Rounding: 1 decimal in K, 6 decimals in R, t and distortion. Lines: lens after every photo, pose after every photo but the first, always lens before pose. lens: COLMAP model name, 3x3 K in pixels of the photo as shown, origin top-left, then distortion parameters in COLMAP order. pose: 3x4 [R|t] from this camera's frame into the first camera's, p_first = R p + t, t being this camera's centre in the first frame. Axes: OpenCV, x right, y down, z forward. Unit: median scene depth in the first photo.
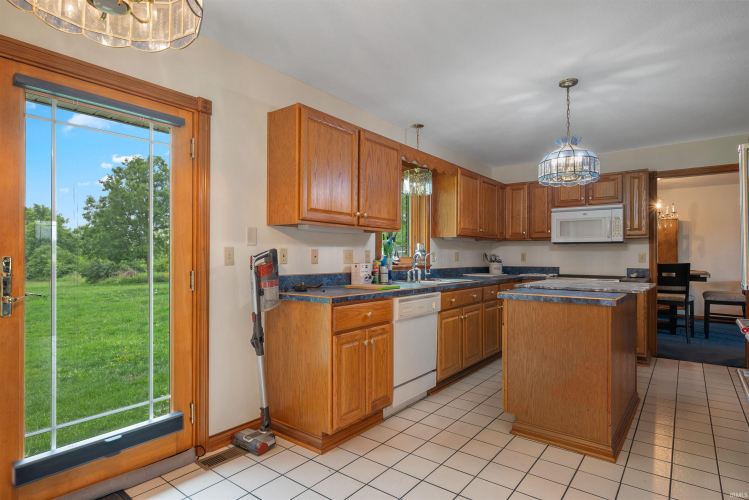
lens RADIAL K [[420.9, 0, 371.9], [0, 420.9, 249.5], [0, 0, 1]] dist [-0.000017, -0.000284]
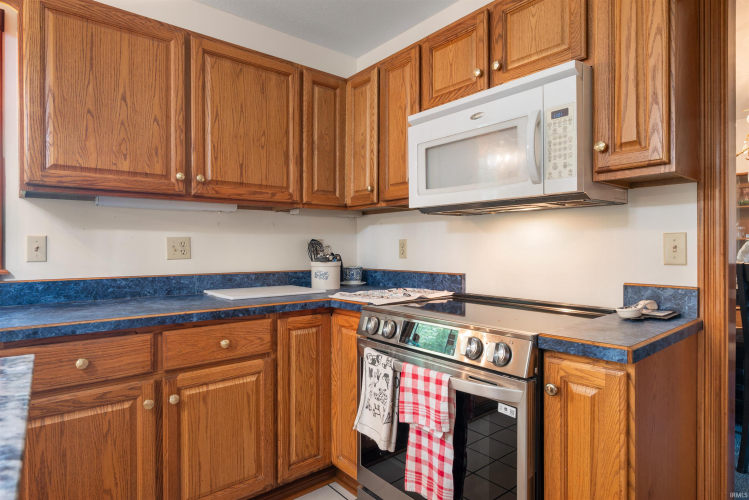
lens RADIAL K [[420.9, 0, 378.9], [0, 420.9, 249.0], [0, 0, 1]] dist [-0.000017, -0.000284]
pose [[0.975236, -0.002700, -0.221151, 0.457048], [0.006264, 0.999862, 0.015413, 0.011838], [0.221079, -0.016417, 0.975118, 0.601221]]
